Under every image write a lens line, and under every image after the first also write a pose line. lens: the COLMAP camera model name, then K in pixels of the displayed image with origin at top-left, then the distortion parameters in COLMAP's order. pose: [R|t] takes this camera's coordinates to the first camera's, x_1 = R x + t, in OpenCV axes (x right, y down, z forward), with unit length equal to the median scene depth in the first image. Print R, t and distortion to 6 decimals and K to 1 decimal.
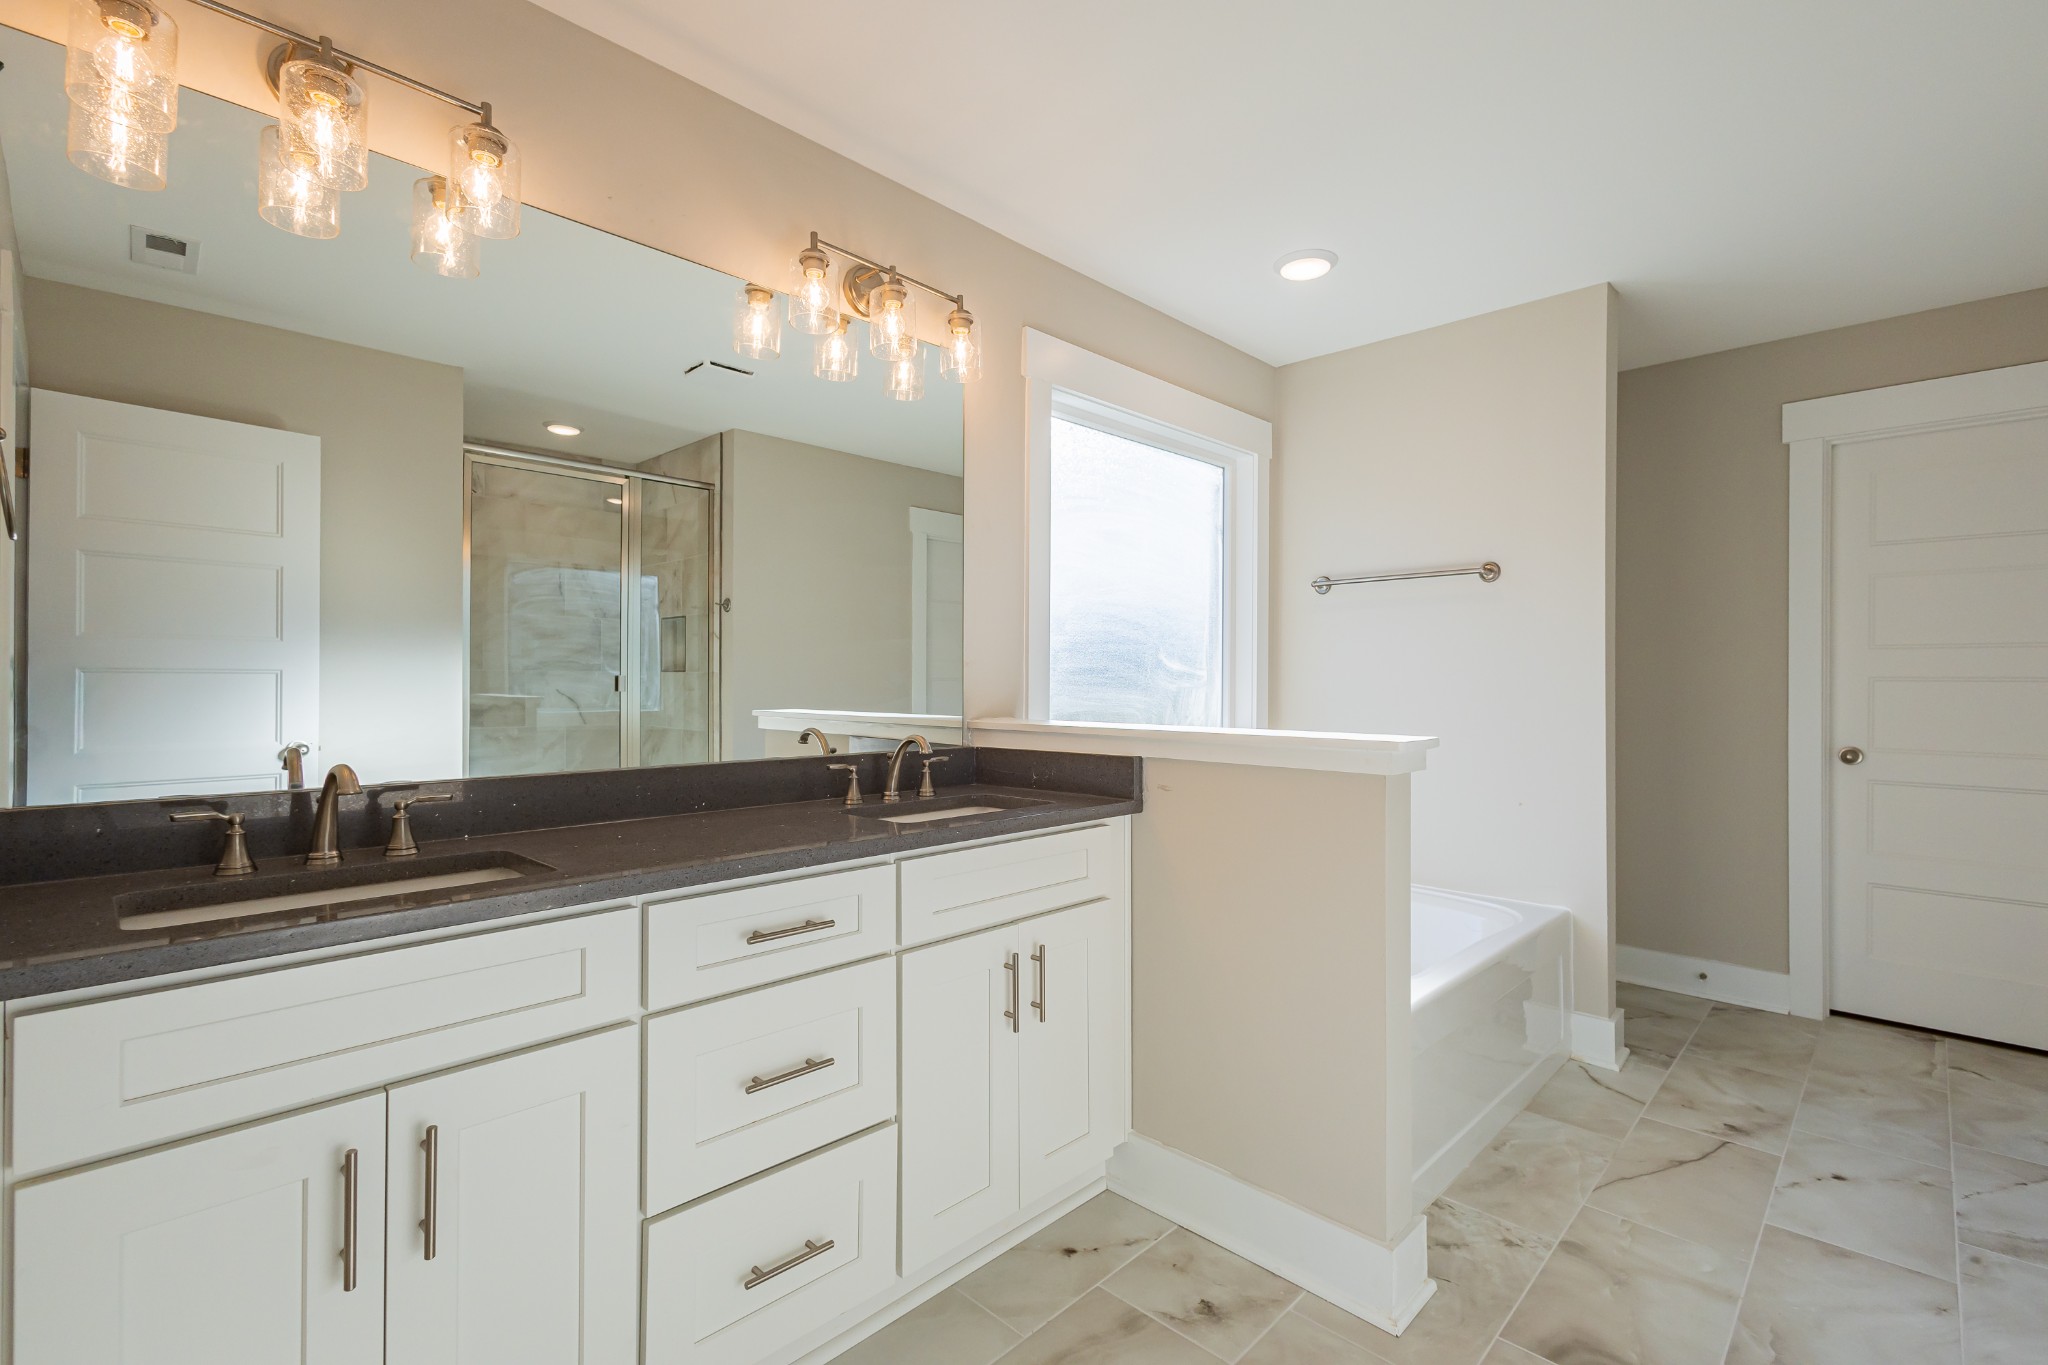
lens RADIAL K [[914.9, 0, 1026.7], [0, 914.9, 679.3], [0, 0, 1]] dist [0.015152, -0.005276]
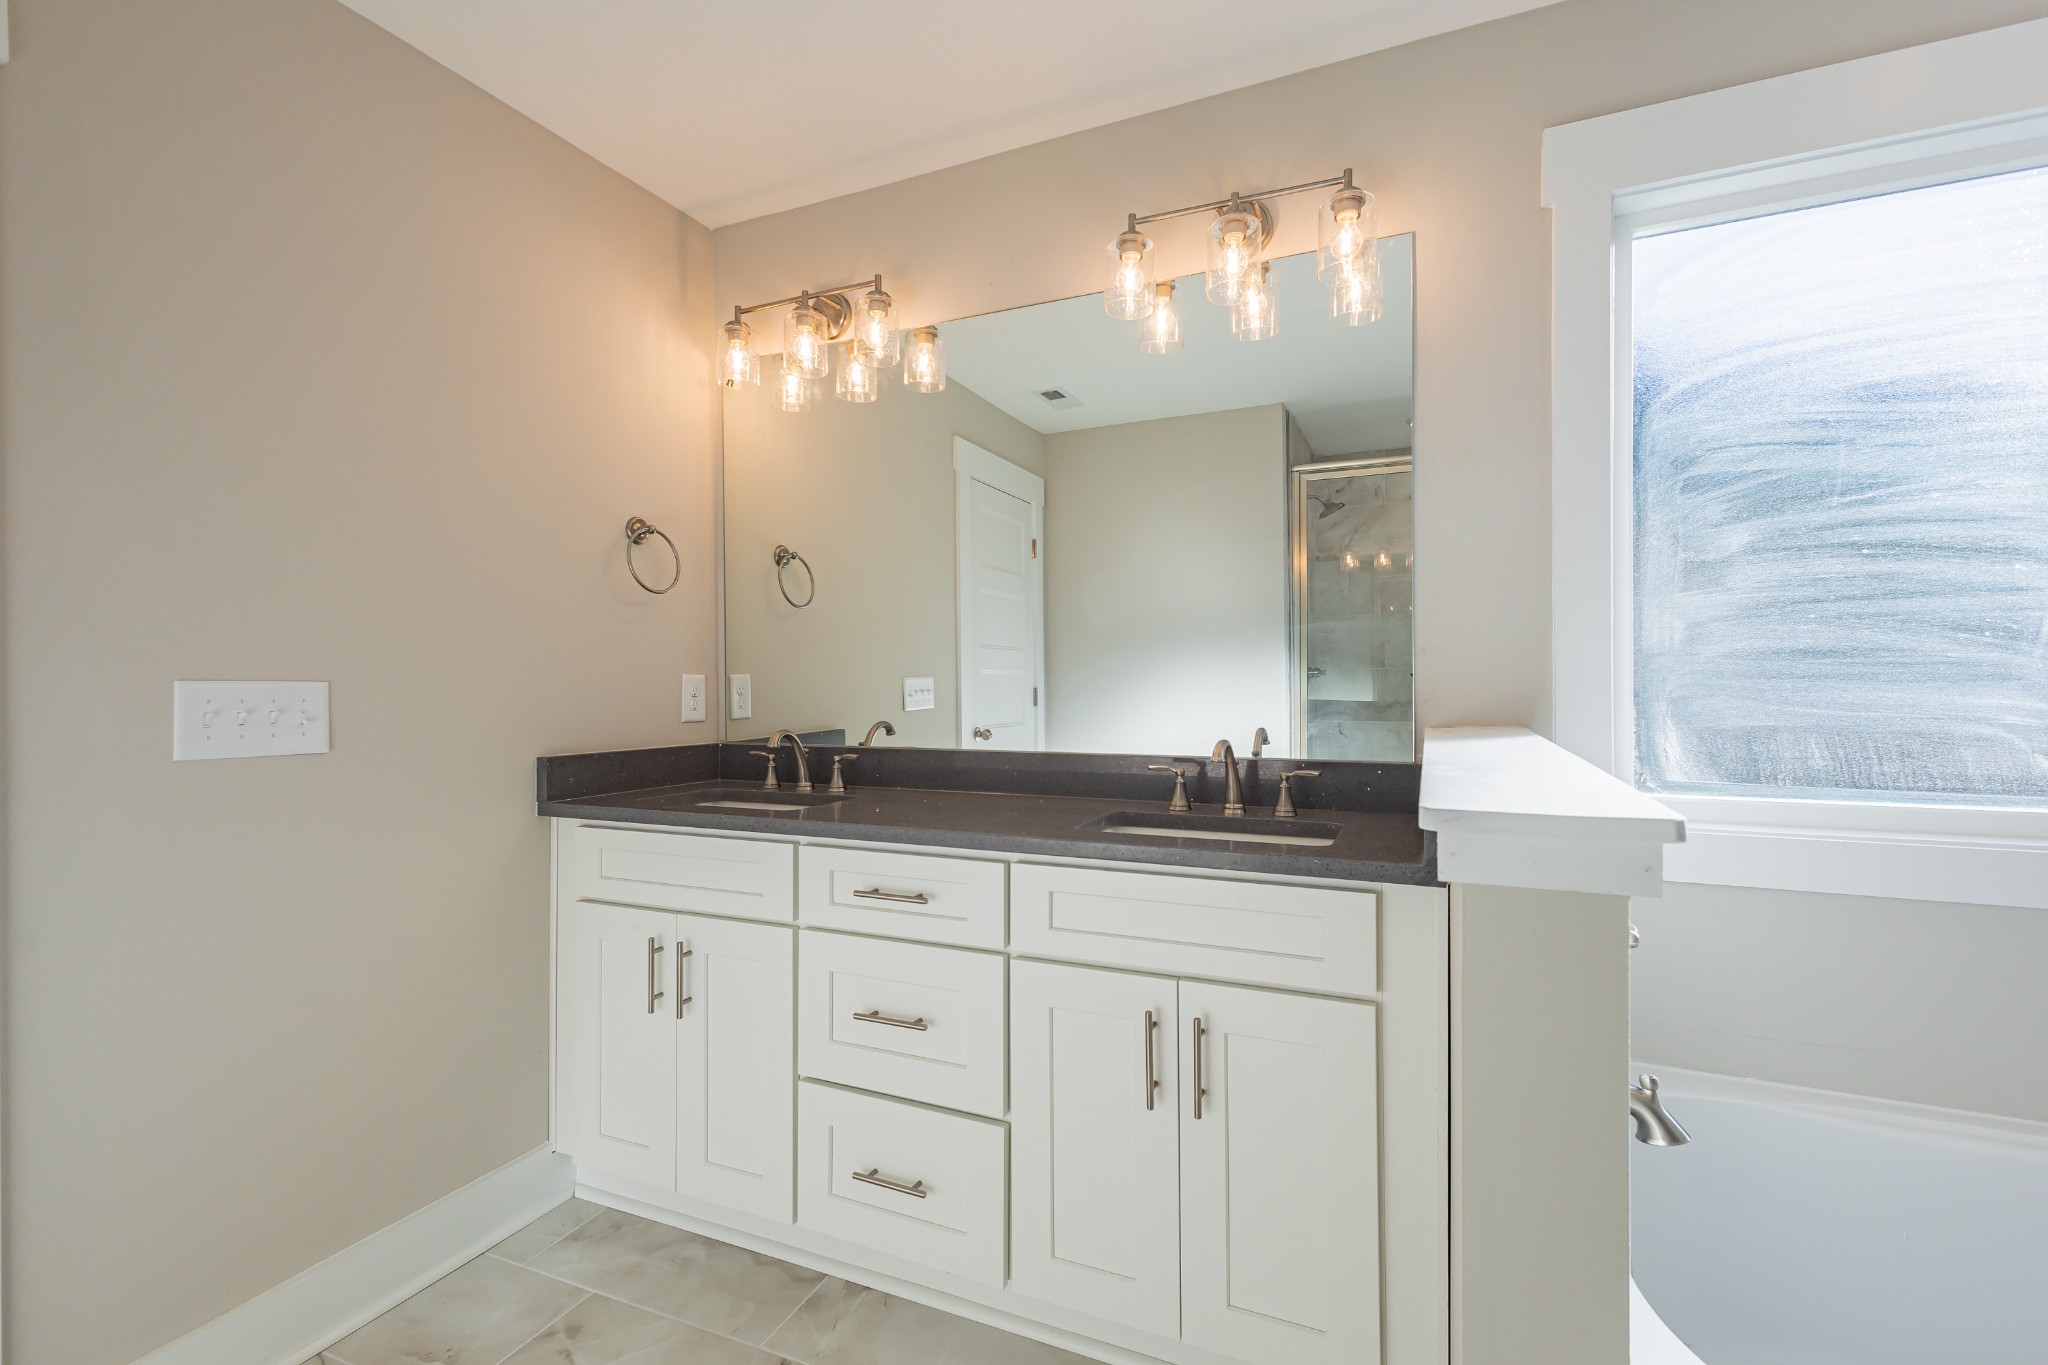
lens RADIAL K [[828.2, 0, 1028.0], [0, 828.2, 723.4], [0, 0, 1]] dist [-0.014557, -0.000140]
pose [[0.377347, 0.042652, -0.925089, 0.548190], [0.010256, 0.998685, 0.050229, 0.005112], [0.926015, -0.028442, 0.376413, 0.565627]]
